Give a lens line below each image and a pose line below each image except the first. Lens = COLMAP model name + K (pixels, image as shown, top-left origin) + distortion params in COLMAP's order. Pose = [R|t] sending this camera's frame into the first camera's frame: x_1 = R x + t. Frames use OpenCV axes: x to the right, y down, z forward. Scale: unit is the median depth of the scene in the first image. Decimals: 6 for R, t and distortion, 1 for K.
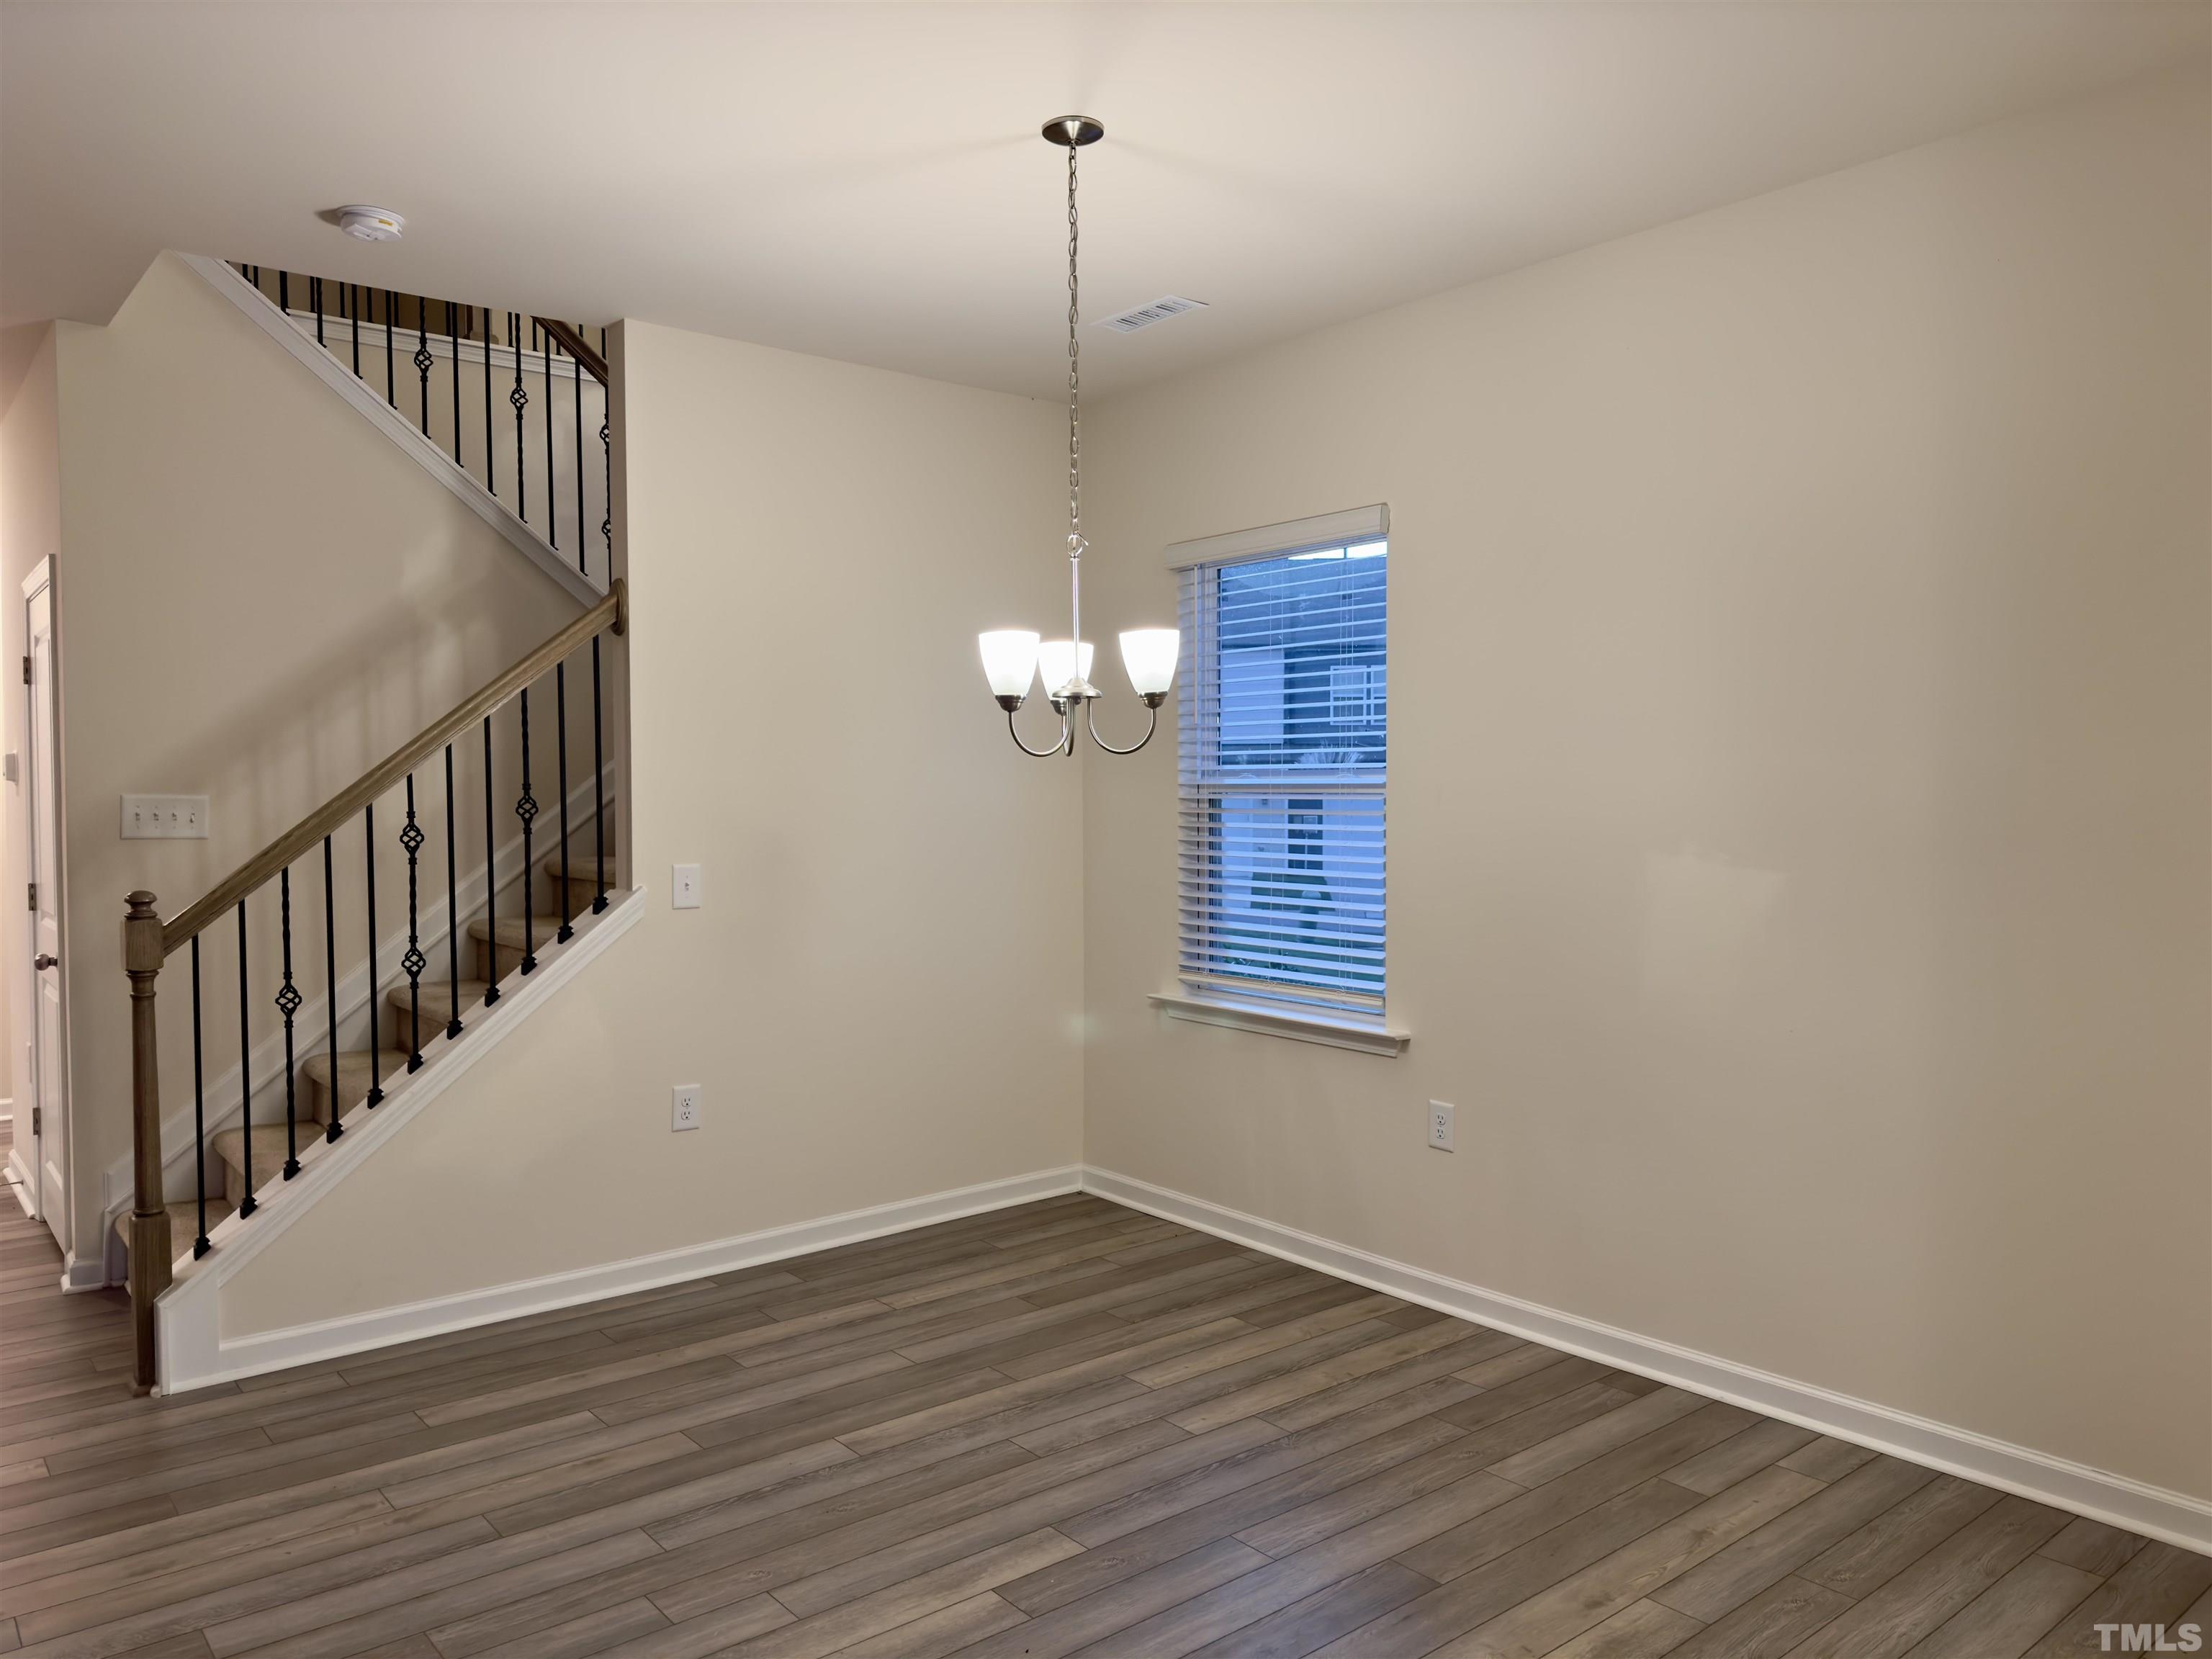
lens RADIAL K [[1565.8, 0, 1110.1], [0, 1565.8, 835.8], [0, 0, 1]] dist [0.075015, -0.093596]
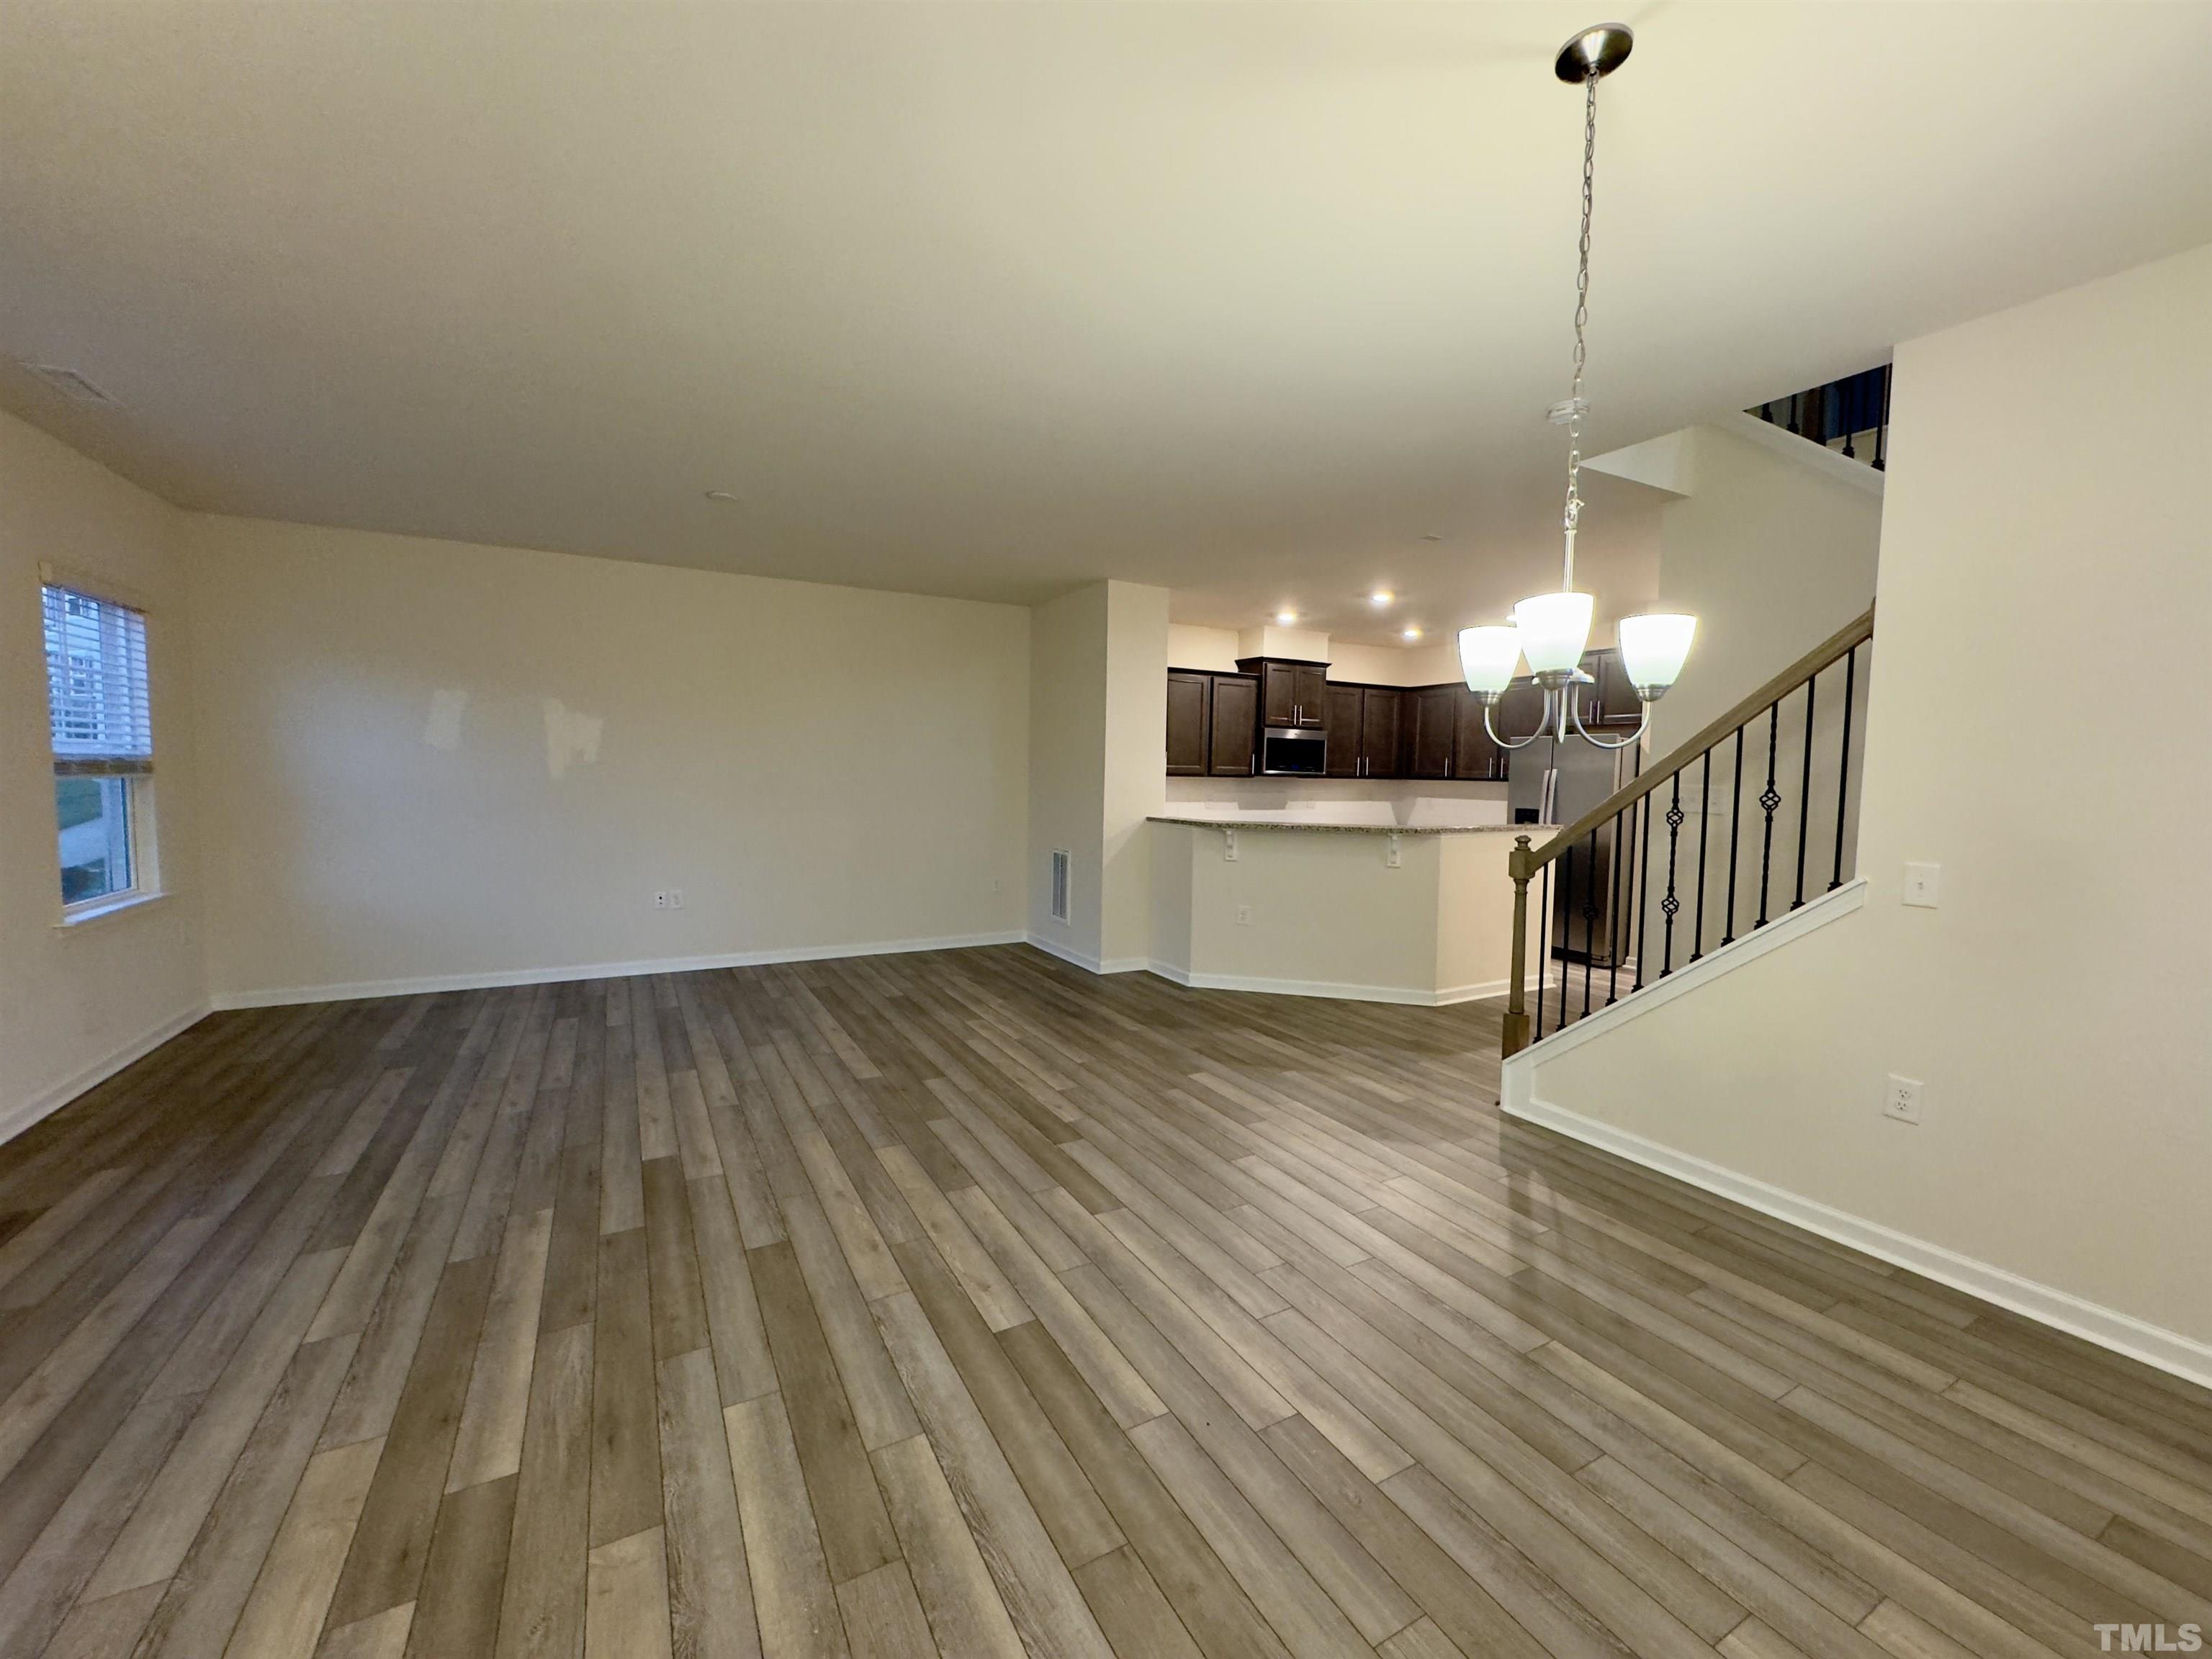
lens RADIAL K [[879.7, 0, 1108.5], [0, 879.7, 824.2], [0, 0, 1]] dist [-0.000673, -0.000272]
pose [[-0.177914, 0.062590, -0.982053, 0.456004], [-0.050963, 0.996050, 0.072715, -0.025849], [0.982725, 0.062985, -0.174022, 0.705414]]
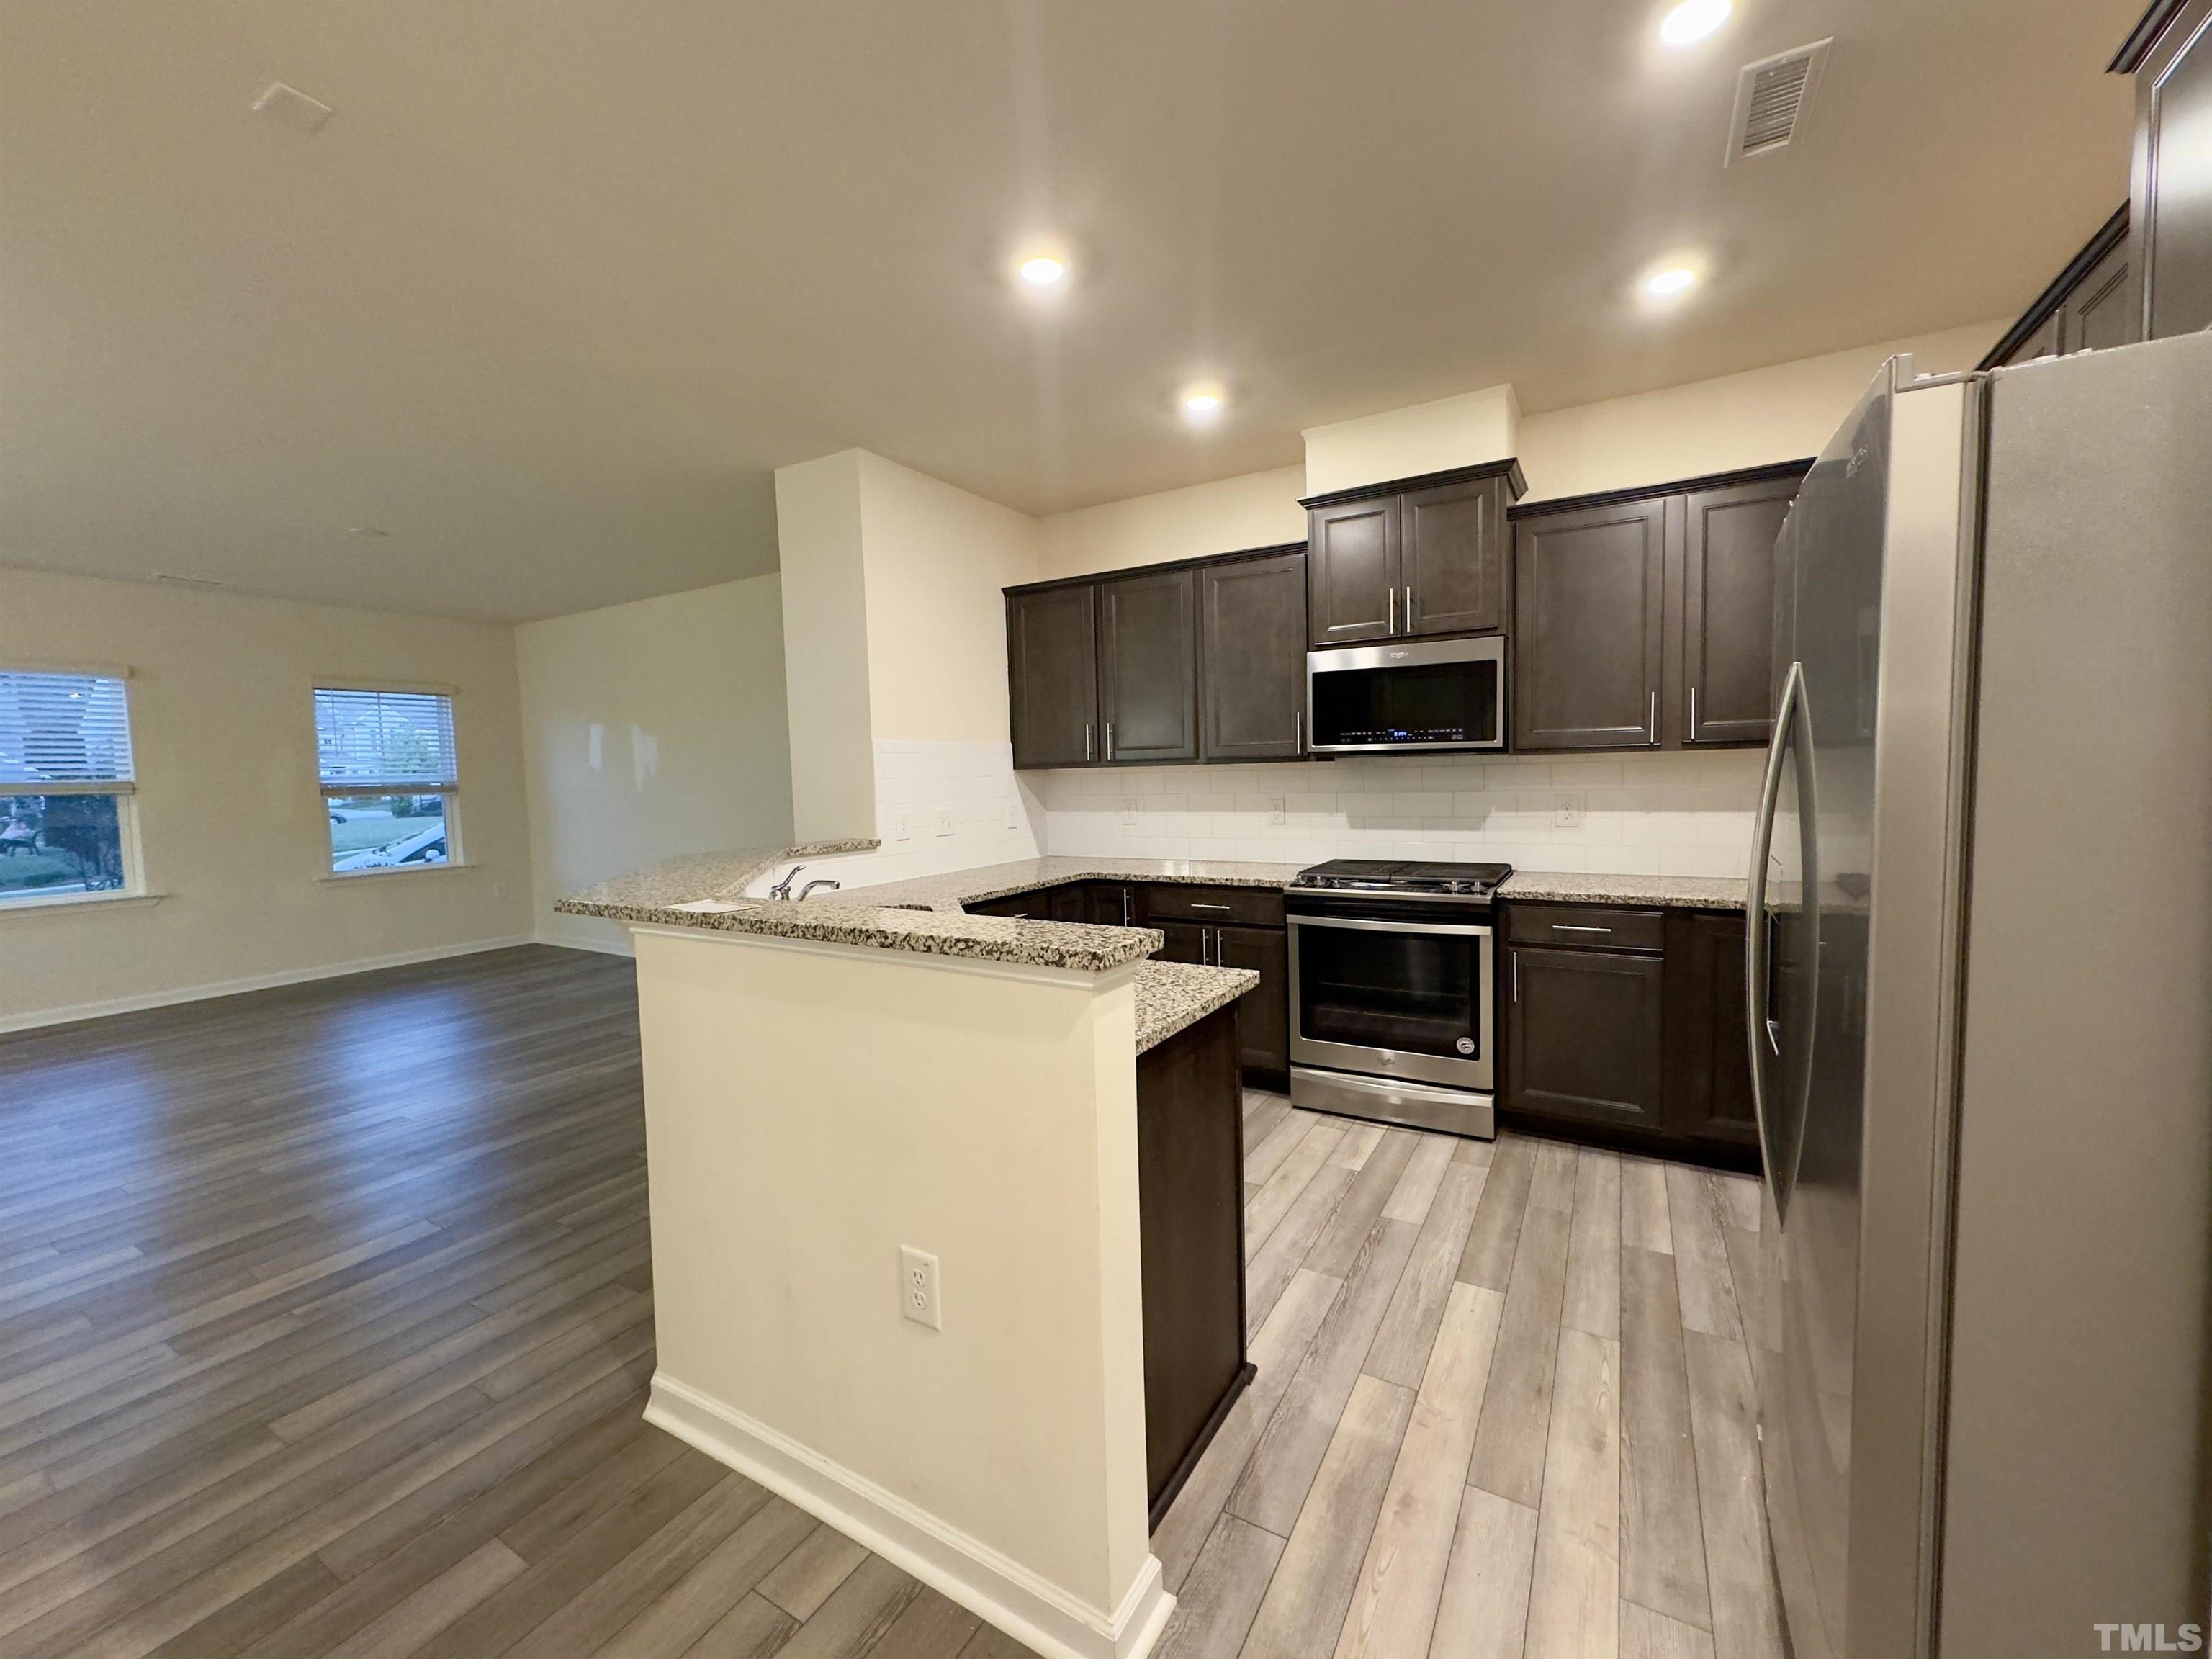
lens RADIAL K [[872.6, 0, 1113.8], [0, 872.6, 828.9], [0, 0, 1]] dist [0.001316, -0.000229]
pose [[-0.937943, 0.049033, -0.343305, -1.137759], [0.016047, 0.995030, 0.098275, -0.025997], [0.346418, 0.086667, -0.934068, 1.529064]]
